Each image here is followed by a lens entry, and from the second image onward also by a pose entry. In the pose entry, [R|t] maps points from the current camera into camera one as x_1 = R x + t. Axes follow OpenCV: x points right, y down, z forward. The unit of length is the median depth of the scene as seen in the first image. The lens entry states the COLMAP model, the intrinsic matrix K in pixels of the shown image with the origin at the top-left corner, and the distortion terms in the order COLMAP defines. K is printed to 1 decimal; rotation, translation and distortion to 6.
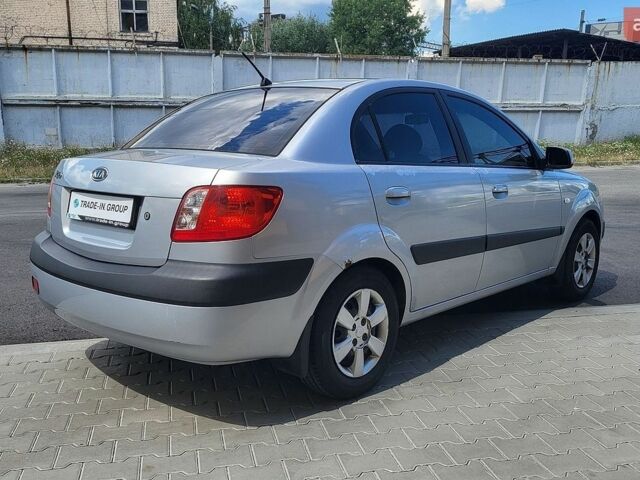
lens RADIAL K [[630.8, 0, 314.3], [0, 630.8, 238.8], [0, 0, 1]] dist [0.034109, 0.000000]
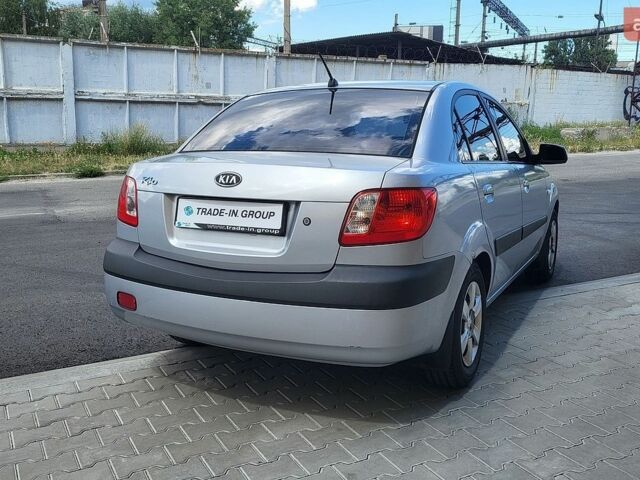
lens RADIAL K [[630.8, 0, 317.7], [0, 630.8, 239.1], [0, 0, 1]] dist [0.034109, 0.000000]
pose [[0.962911, -0.047094, 0.265678, -0.057204], [0.044600, 0.998886, 0.015417, -0.002582], [-0.266108, -0.002996, 0.963938, 0.006303]]
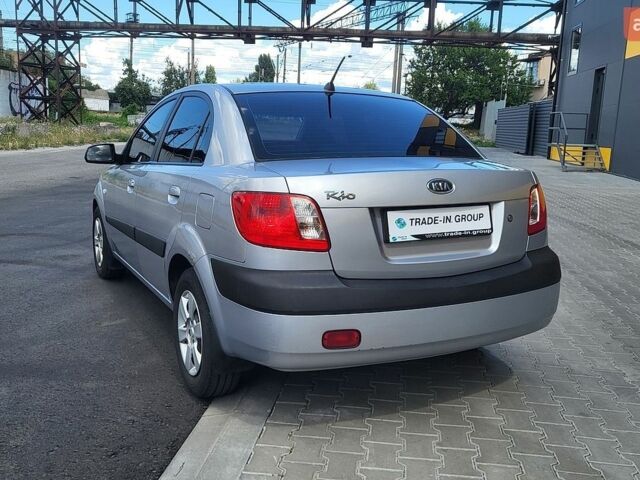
lens RADIAL K [[630.8, 0, 317.1], [0, 630.8, 241.6], [0, 0, 1]] dist [0.034109, 0.000000]
pose [[0.364252, -0.160477, 0.917370, -0.157859], [0.139924, 0.983291, 0.116450, -0.019227], [-0.920729, 0.085946, 0.380620, 0.100577]]
